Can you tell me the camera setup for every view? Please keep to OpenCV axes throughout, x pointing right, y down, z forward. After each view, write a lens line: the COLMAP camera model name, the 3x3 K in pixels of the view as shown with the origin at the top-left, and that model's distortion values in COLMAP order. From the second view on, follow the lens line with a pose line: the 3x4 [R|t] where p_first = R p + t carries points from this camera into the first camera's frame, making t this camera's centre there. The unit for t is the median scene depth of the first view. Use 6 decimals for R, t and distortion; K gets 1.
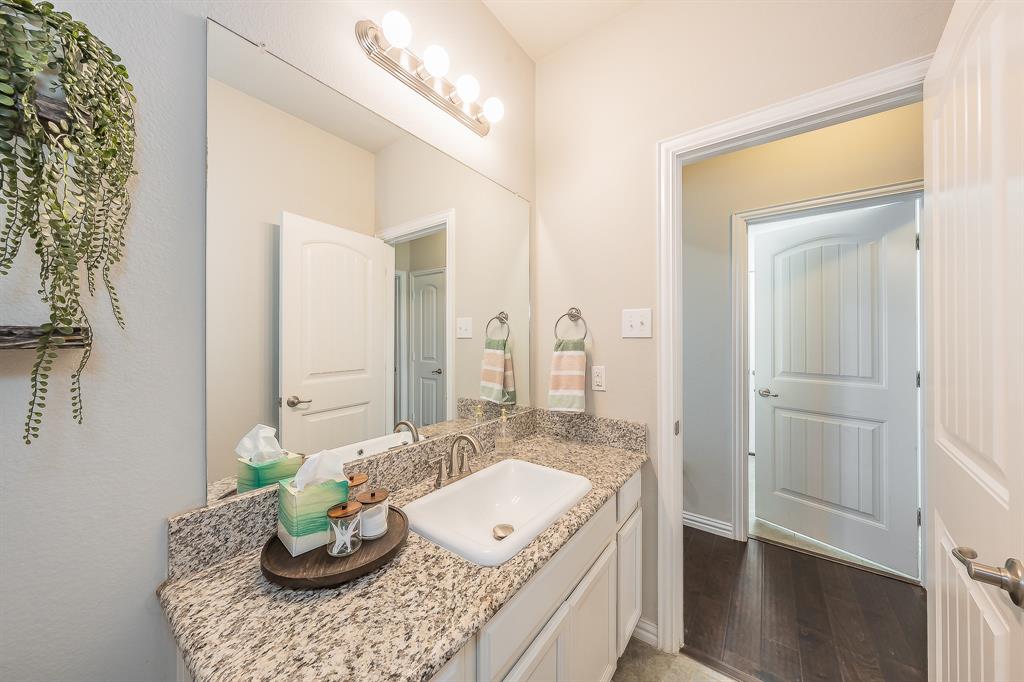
lens RADIAL K [[346.1, 0, 512.0], [0, 346.1, 341.0], [0, 0, 1]] dist [0.000041, -0.000039]
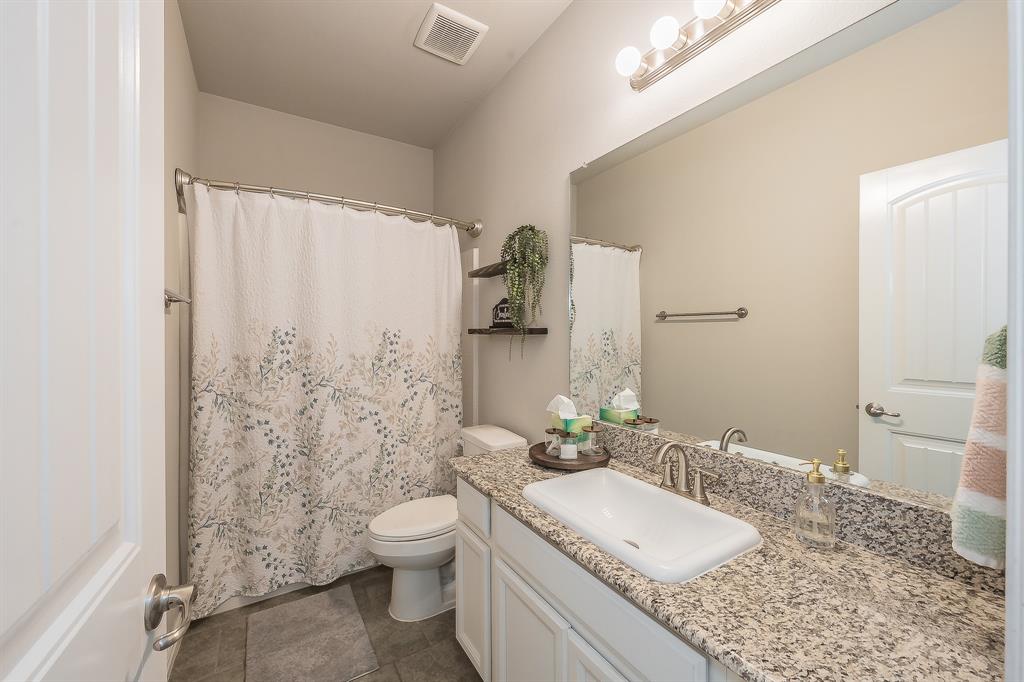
lens RADIAL K [[408.2, 0, 512.0], [0, 408.2, 341.0], [0, 0, 1]] dist [0.008179, -0.000270]
pose [[-0.377099, 0.020418, -0.925948, 1.071615], [-0.000991, 0.999748, 0.022449, -0.007383], [0.926173, 0.009383, -0.376983, 1.136899]]
